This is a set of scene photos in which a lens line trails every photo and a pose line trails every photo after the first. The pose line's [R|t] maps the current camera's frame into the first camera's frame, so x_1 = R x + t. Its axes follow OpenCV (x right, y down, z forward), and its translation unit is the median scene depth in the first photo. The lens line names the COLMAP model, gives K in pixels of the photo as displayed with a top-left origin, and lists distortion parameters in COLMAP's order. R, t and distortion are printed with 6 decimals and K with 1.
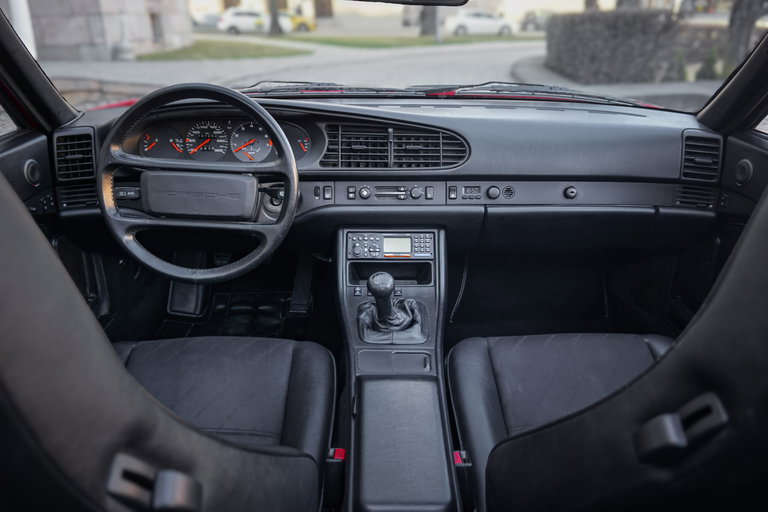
lens RADIAL K [[574.1, 0, 384.0], [0, 574.1, 256.0], [0, 0, 1]] dist [-0.029755, -0.000459]
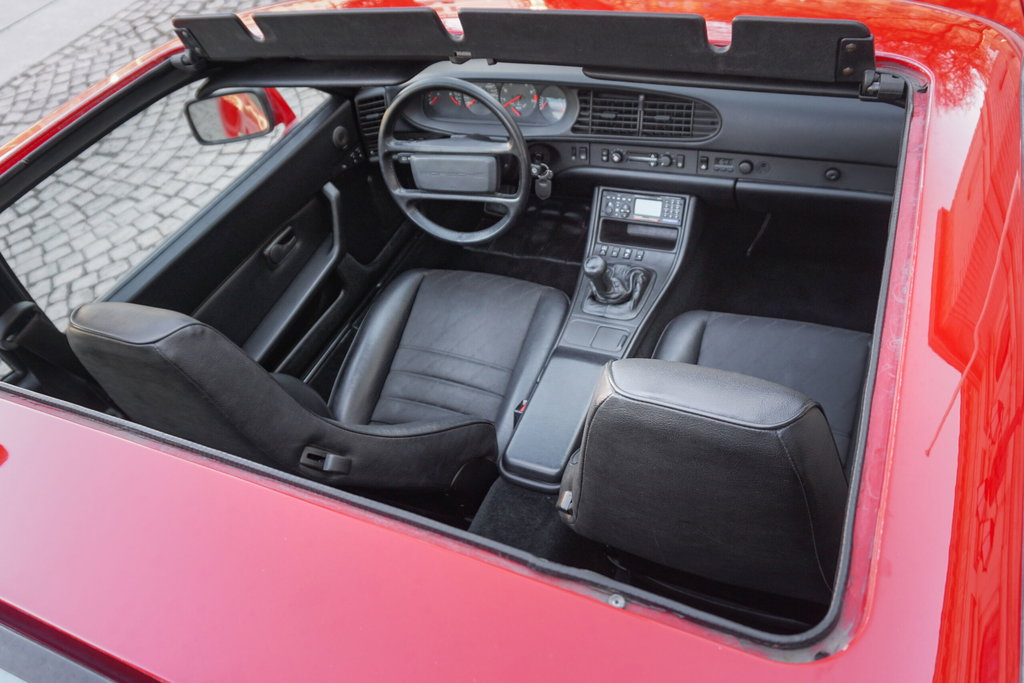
lens RADIAL K [[725.9, 0, 512.0], [0, 725.9, 341.5], [0, 0, 1]] dist [0.000805, 0.000387]
pose [[0.899815, 0.173606, -0.400242, 0.371704], [0.001224, 0.916408, 0.400244, -0.325505], [0.436270, -0.360635, 0.824385, -0.262571]]
